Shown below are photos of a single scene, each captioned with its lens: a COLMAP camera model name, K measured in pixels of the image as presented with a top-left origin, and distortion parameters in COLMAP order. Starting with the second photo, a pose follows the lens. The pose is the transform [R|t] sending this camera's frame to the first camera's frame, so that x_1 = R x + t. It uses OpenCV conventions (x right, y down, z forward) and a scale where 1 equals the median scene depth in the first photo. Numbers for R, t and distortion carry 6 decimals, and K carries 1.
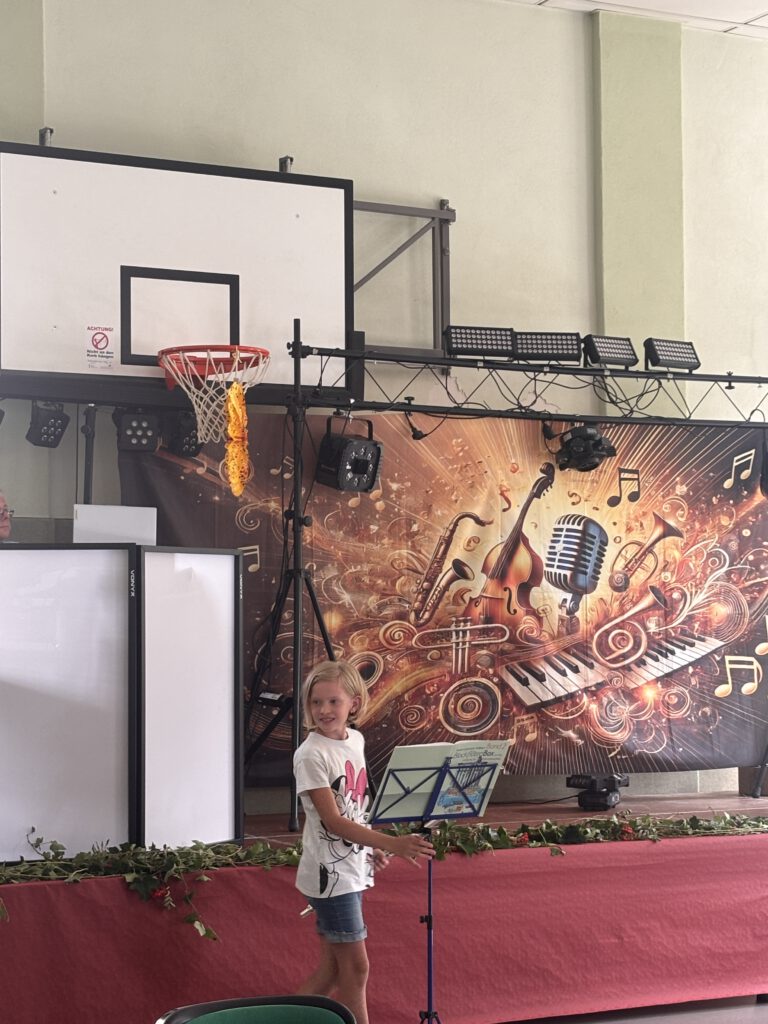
lens RADIAL K [[2085.1, 0, 391.7], [0, 2085.1, 509.0], [0, 0, 1]] dist [0.295207, -1.422068]
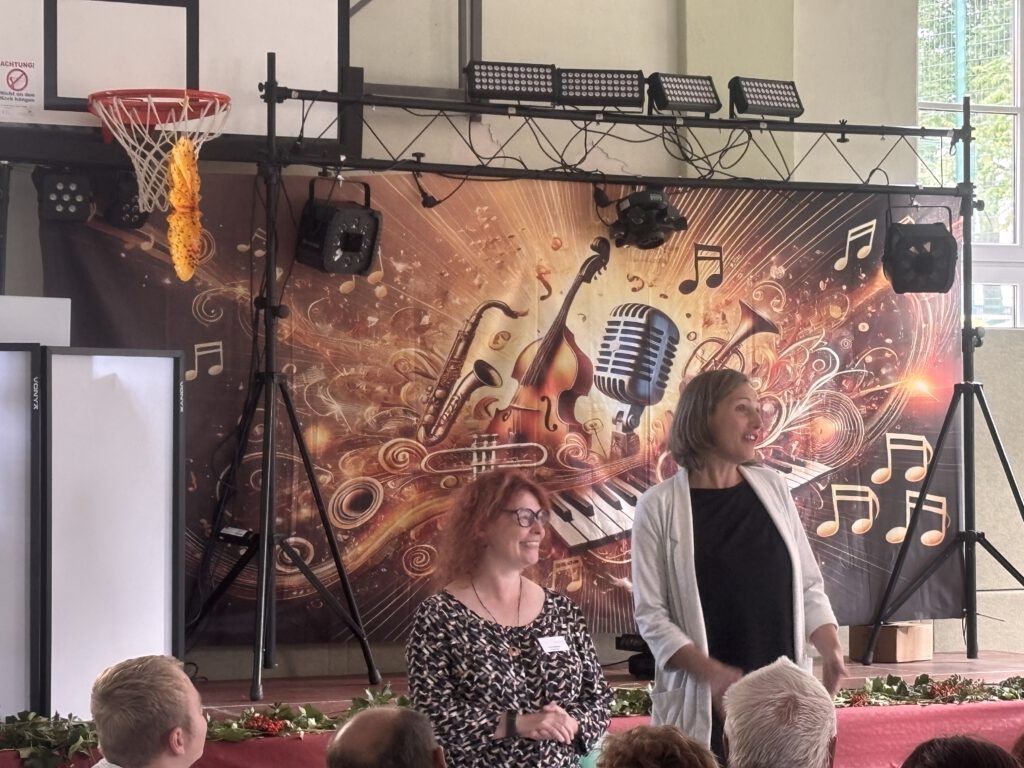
lens RADIAL K [[2949.7, 0, 509.2], [0, 2949.7, 399.0], [0, 0, 1]] dist [0.281809, -1.375353]
pose [[0.999803, 0.009625, -0.017334, 0.060577], [-0.008791, 0.998829, 0.047569, -0.014047], [0.017772, -0.047408, 0.998718, -0.107053]]
